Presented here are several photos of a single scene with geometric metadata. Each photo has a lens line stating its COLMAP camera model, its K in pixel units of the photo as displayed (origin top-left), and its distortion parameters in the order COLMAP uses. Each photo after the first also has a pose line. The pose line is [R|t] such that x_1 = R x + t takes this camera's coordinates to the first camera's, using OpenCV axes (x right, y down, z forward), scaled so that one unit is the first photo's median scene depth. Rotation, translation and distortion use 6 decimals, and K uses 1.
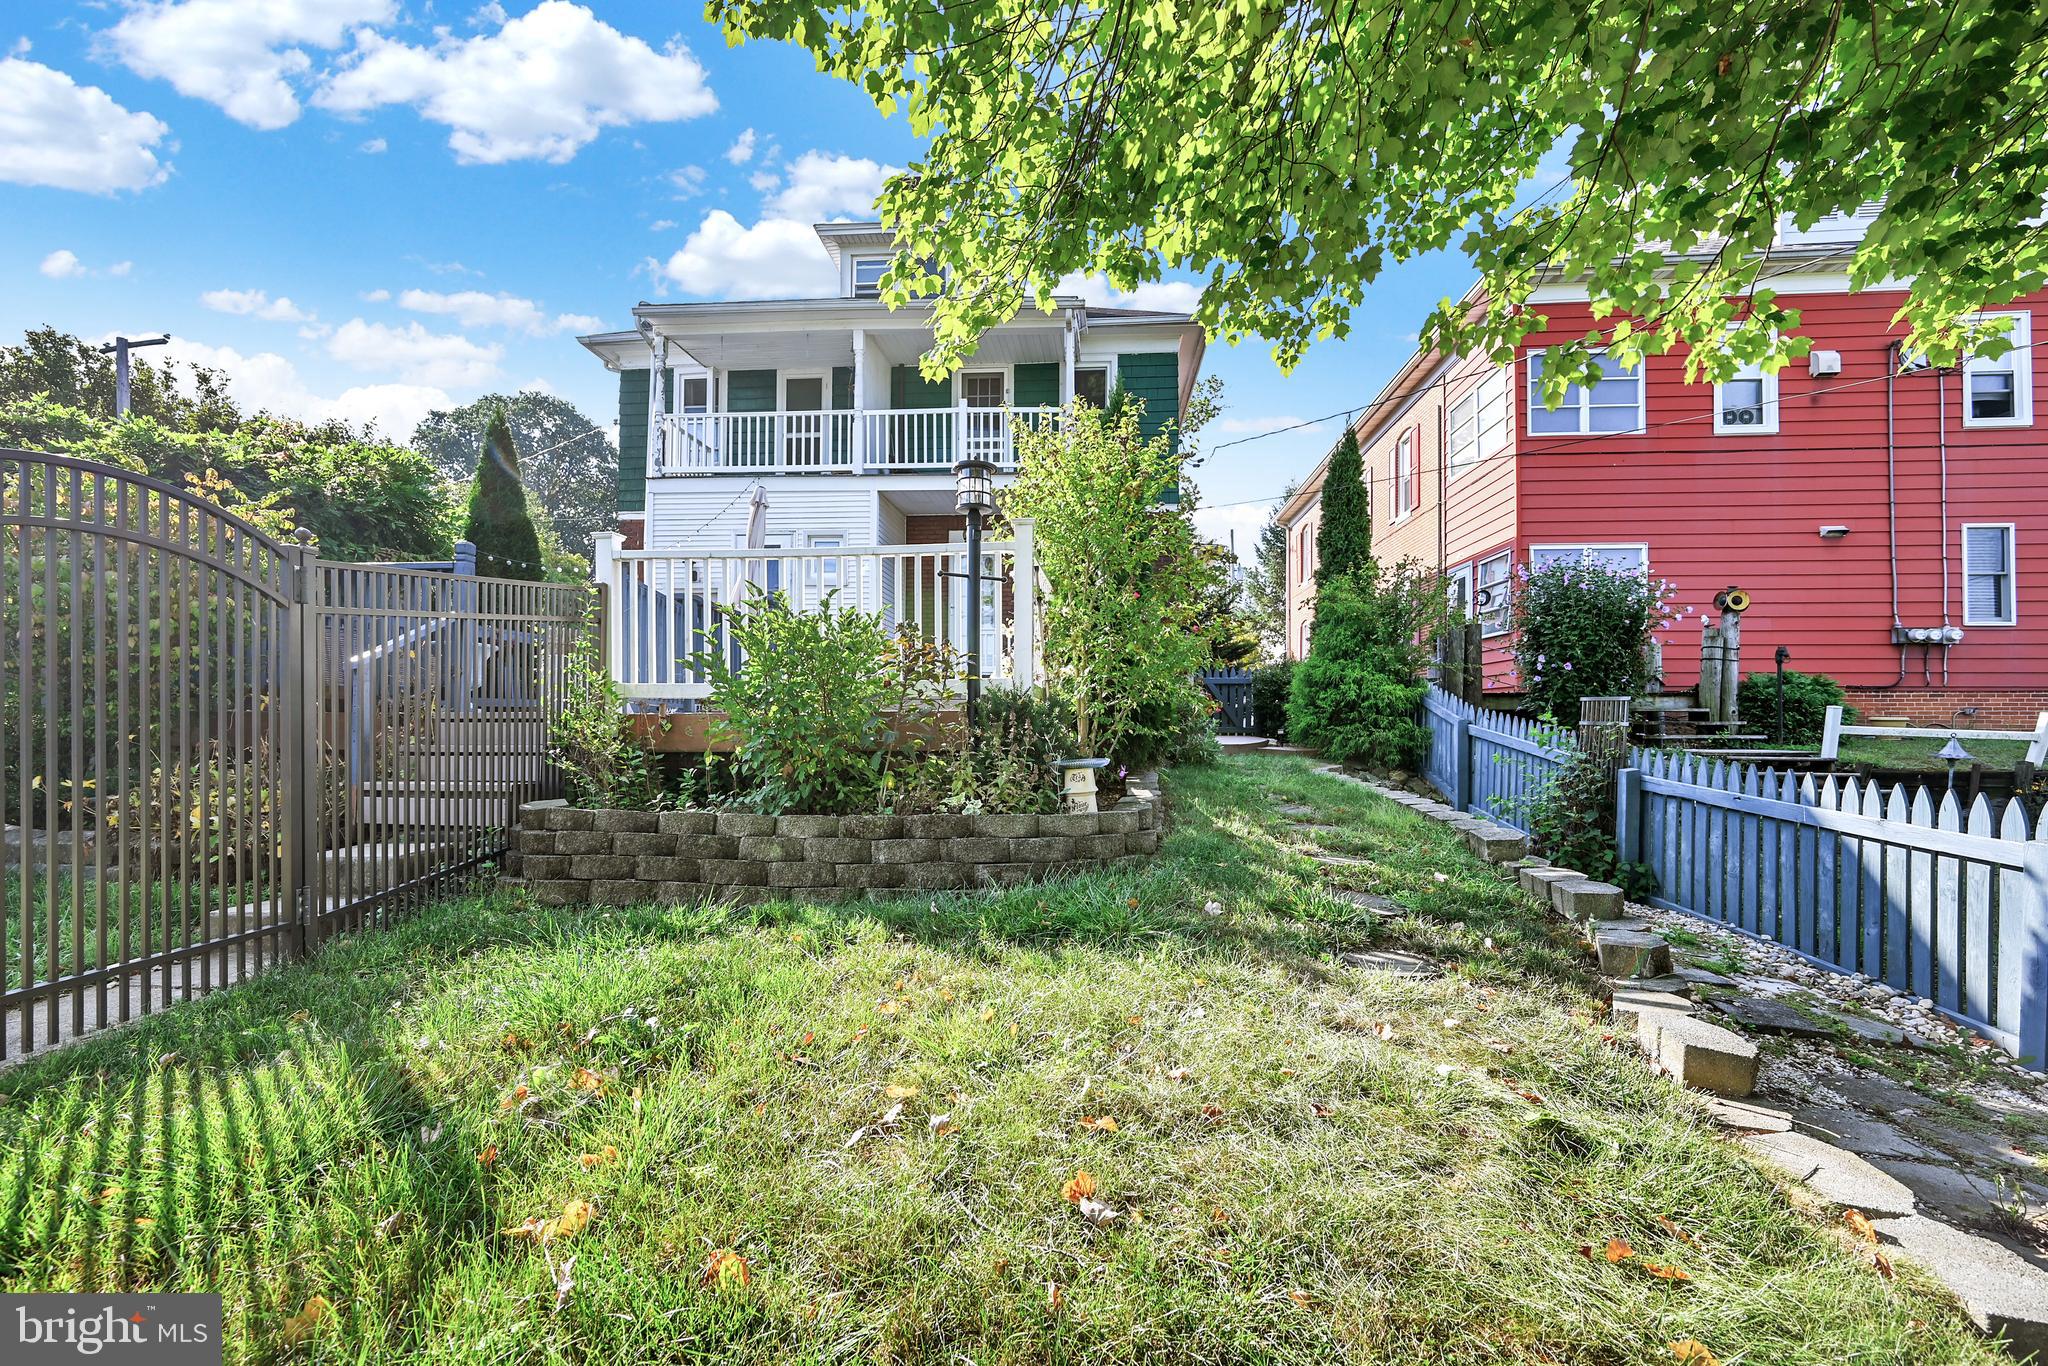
lens RADIAL K [[817.6, 0, 1048.3], [0, 817.6, 681.5], [0, 0, 1]] dist [-0.000367, 0.000138]
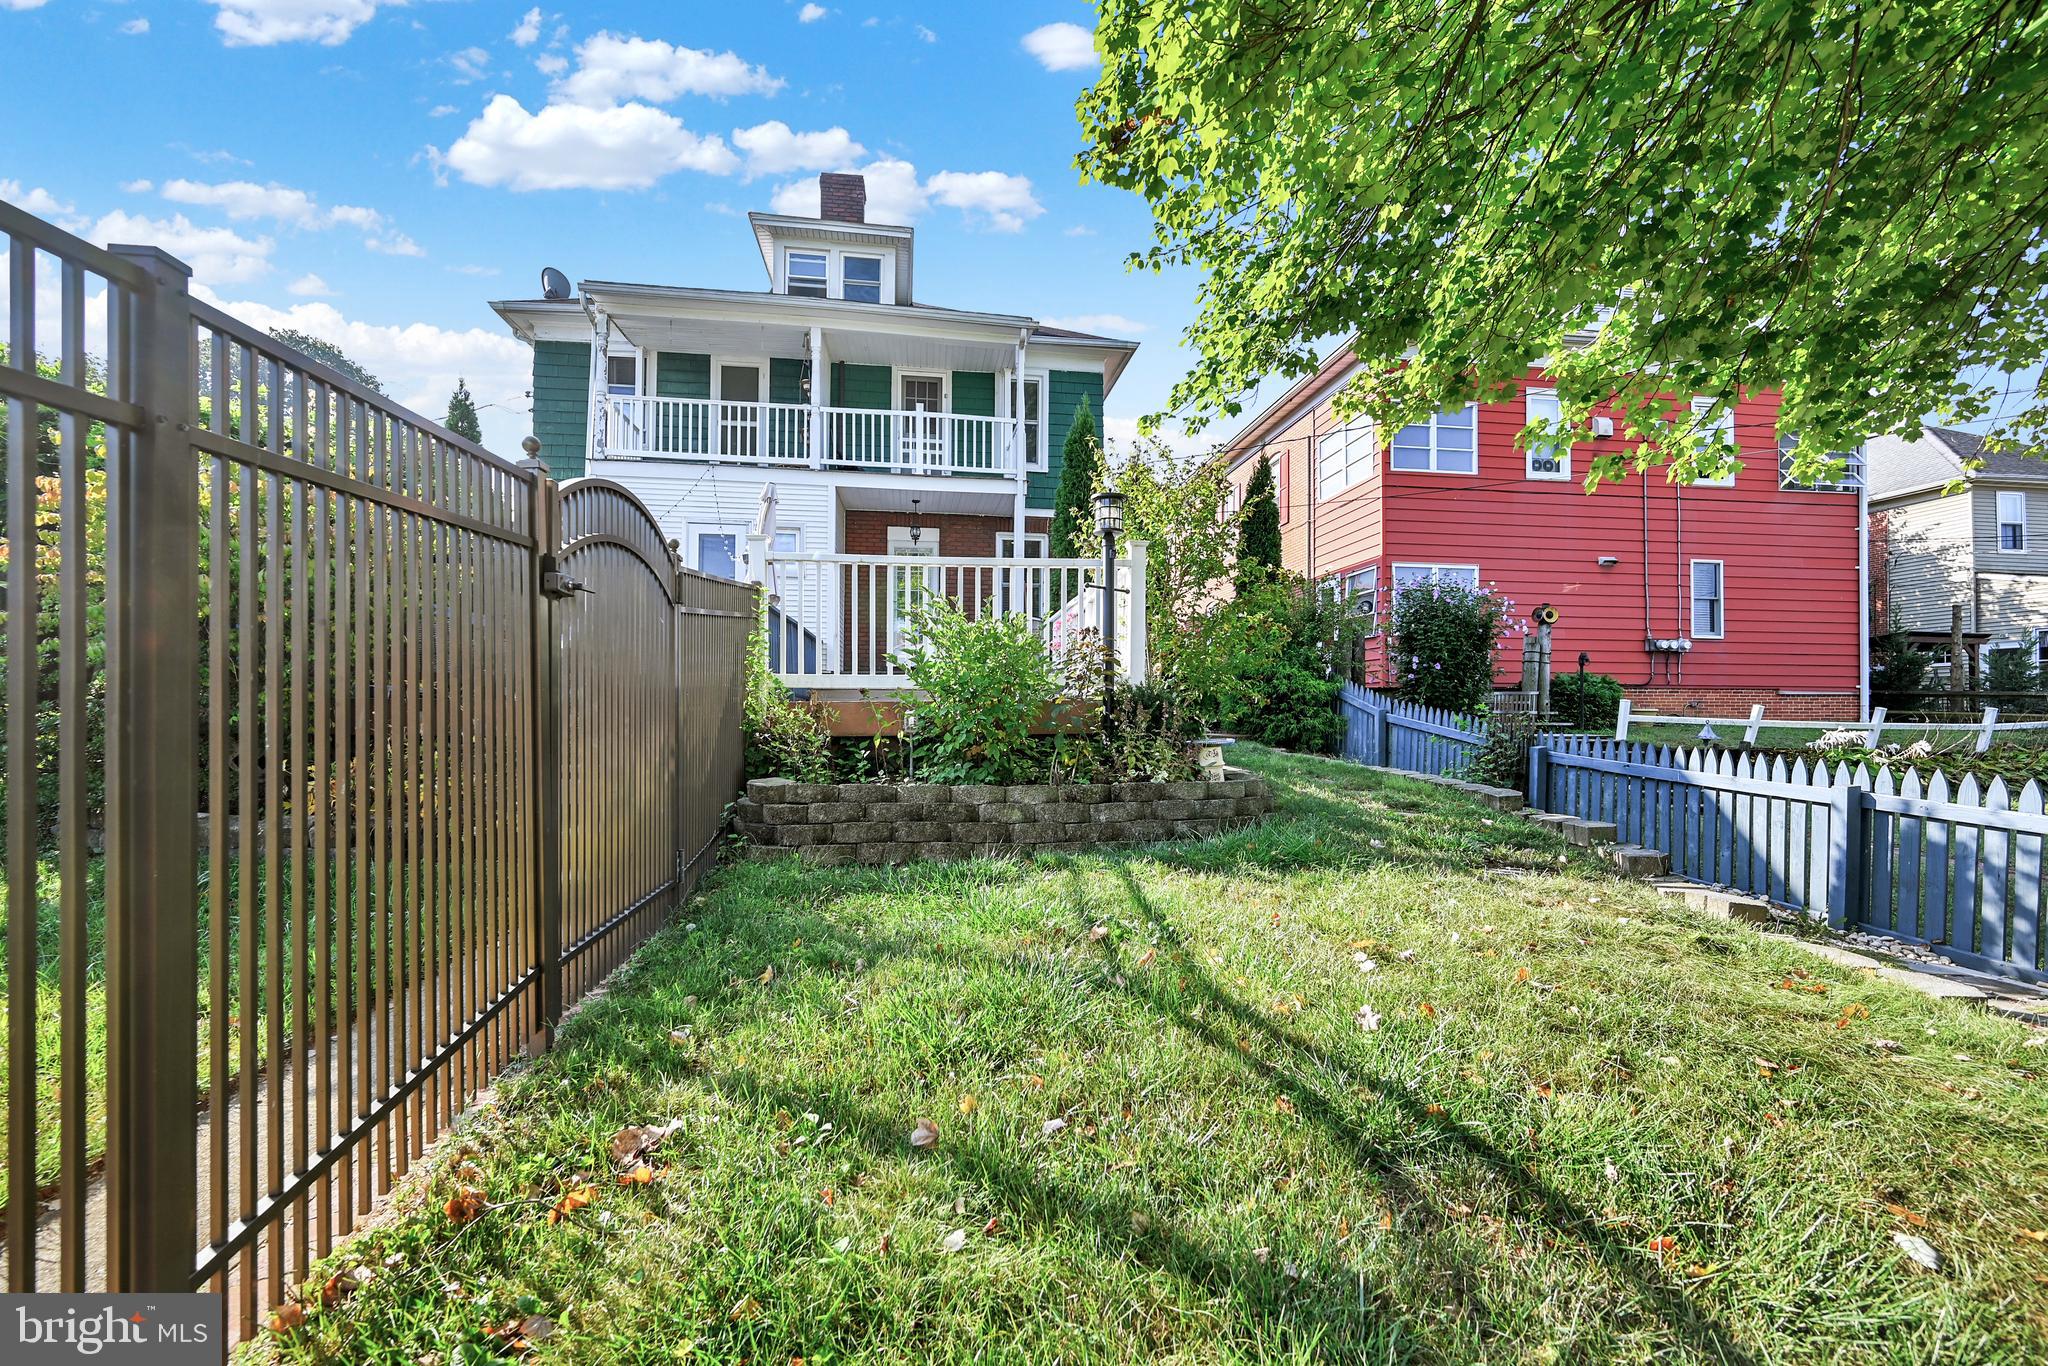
lens RADIAL K [[828.9, 0, 1026.2], [0, 828.9, 670.3], [0, 0, 1]] dist [0.000561, -0.000005]
pose [[0.978203, 0.011297, 0.207341, -0.182471], [-0.010739, 0.999935, -0.003813, -0.000841], [-0.207371, 0.001503, 0.978261, -0.066074]]
